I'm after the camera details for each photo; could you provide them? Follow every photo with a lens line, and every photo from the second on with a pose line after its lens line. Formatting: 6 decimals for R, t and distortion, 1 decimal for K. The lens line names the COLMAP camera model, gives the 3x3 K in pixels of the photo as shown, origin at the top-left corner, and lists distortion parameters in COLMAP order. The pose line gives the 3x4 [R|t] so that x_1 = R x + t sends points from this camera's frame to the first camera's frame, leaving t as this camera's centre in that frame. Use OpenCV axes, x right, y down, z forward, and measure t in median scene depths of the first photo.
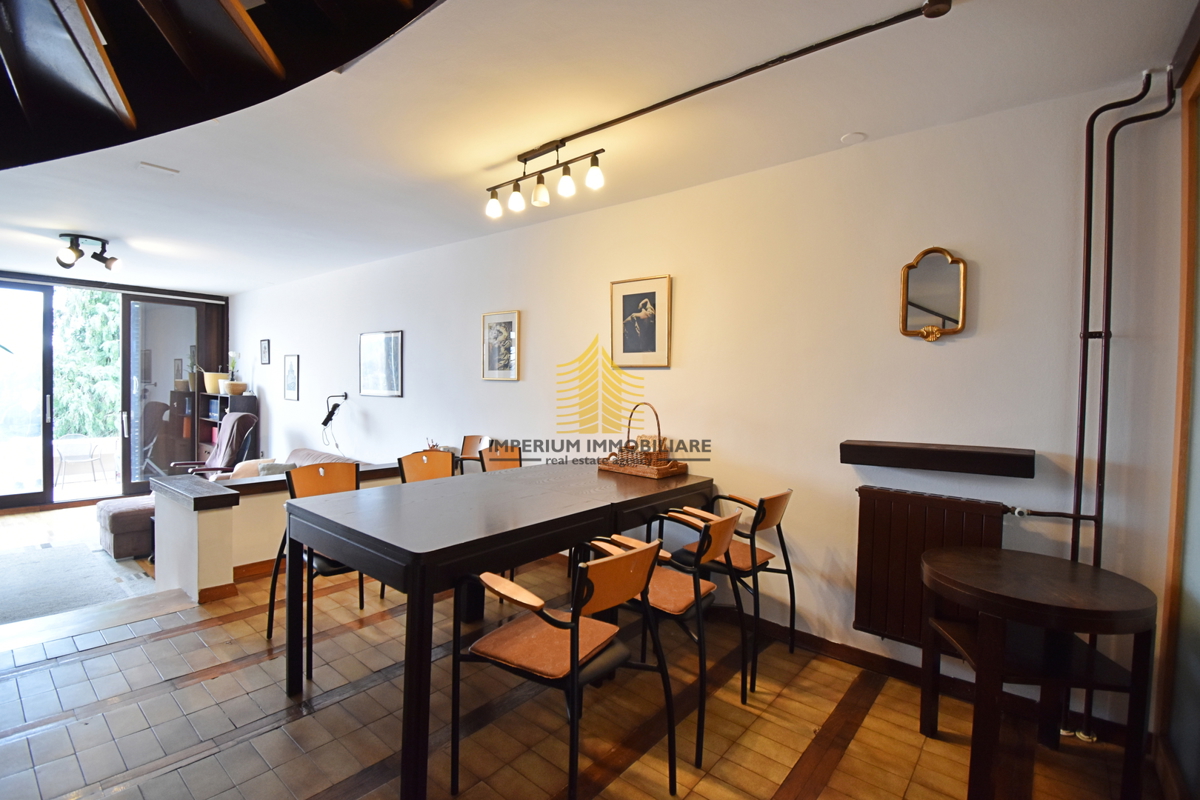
lens RADIAL K [[545.7, 0, 600.9], [0, 545.7, 395.2], [0, 0, 1]] dist [0.016358, -0.024050]
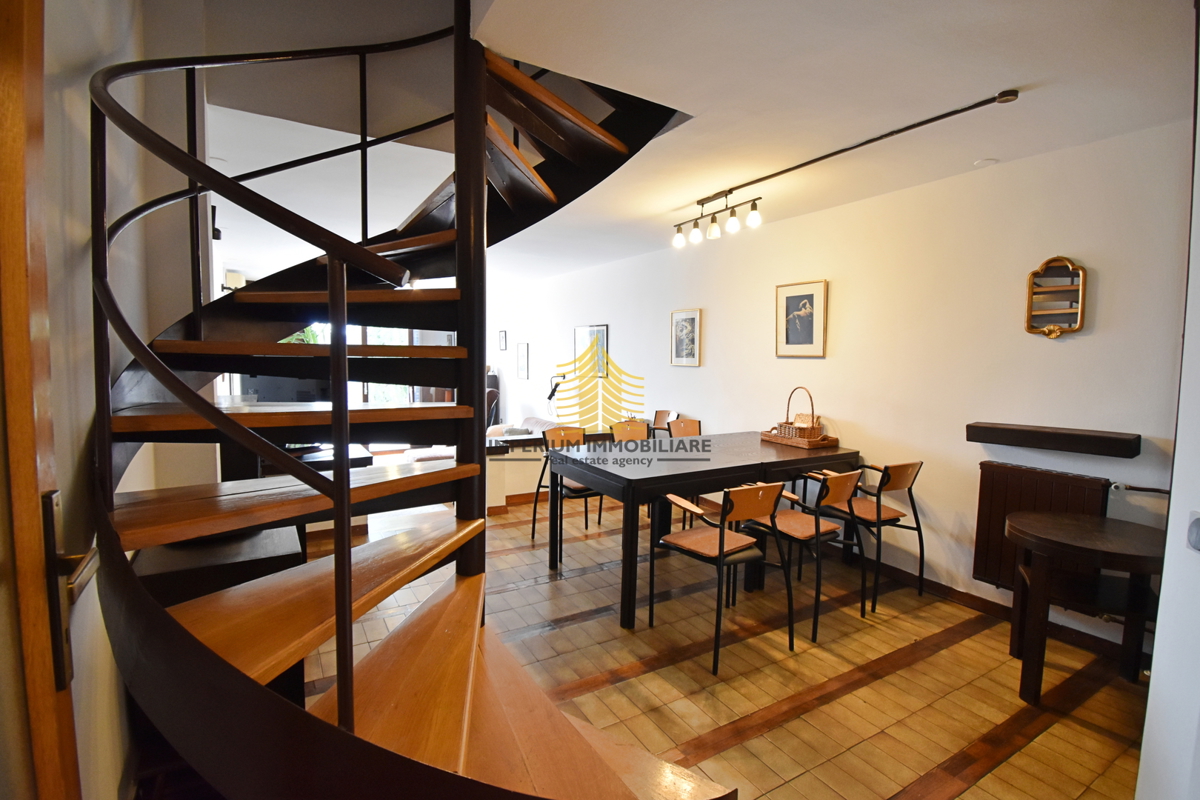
lens RADIAL K [[559.3, 0, 598.3], [0, 559.3, 394.9], [0, 0, 1]] dist [0.022729, -0.025126]
pose [[0.940574, 0.013981, -0.339300, 0.093658], [0.001423, 0.998981, 0.045108, -0.030371], [0.339585, -0.042910, 0.939596, -0.390828]]
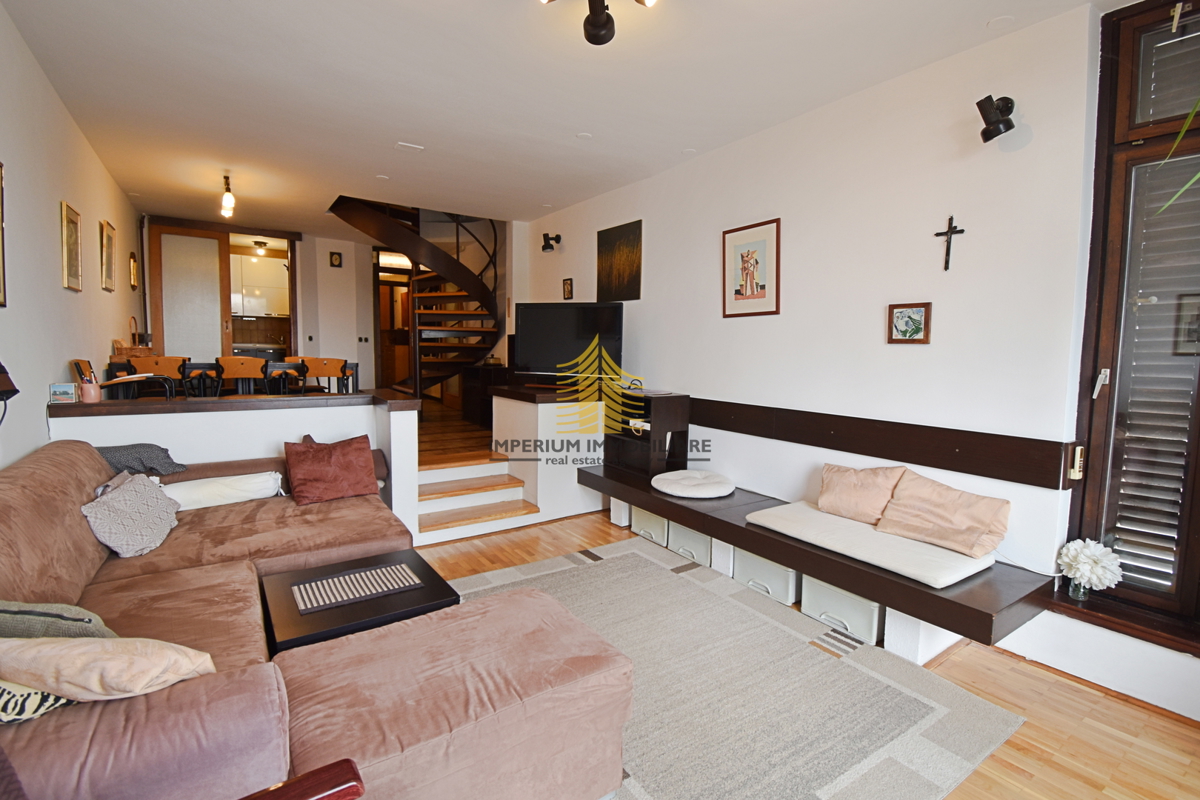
lens RADIAL K [[559.3, 0, 598.3], [0, 559.3, 394.9], [0, 0, 1]] dist [0.022729, -0.025126]
pose [[-0.952991, -0.063479, 0.296275, -1.911228], [-0.031865, 0.993383, 0.110342, 0.019085], [-0.301319, 0.095714, -0.948707, 2.491209]]
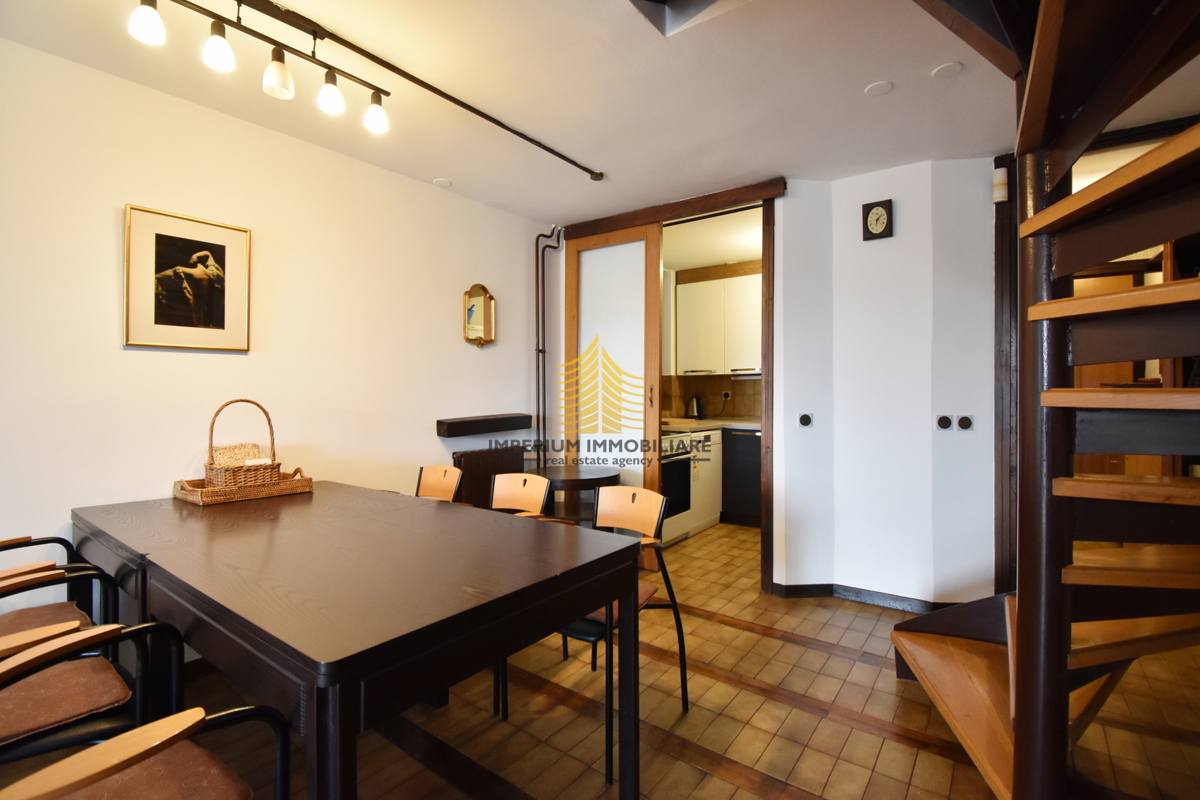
lens RADIAL K [[543.9, 0, 595.4], [0, 543.9, 394.8], [0, 0, 1]] dist [0.021398, -0.024778]
pose [[-0.039790, -0.026448, 0.998858, -0.784822], [0.023560, 0.999347, 0.027400, -0.001723], [-0.998930, 0.024624, -0.039141, 0.663610]]
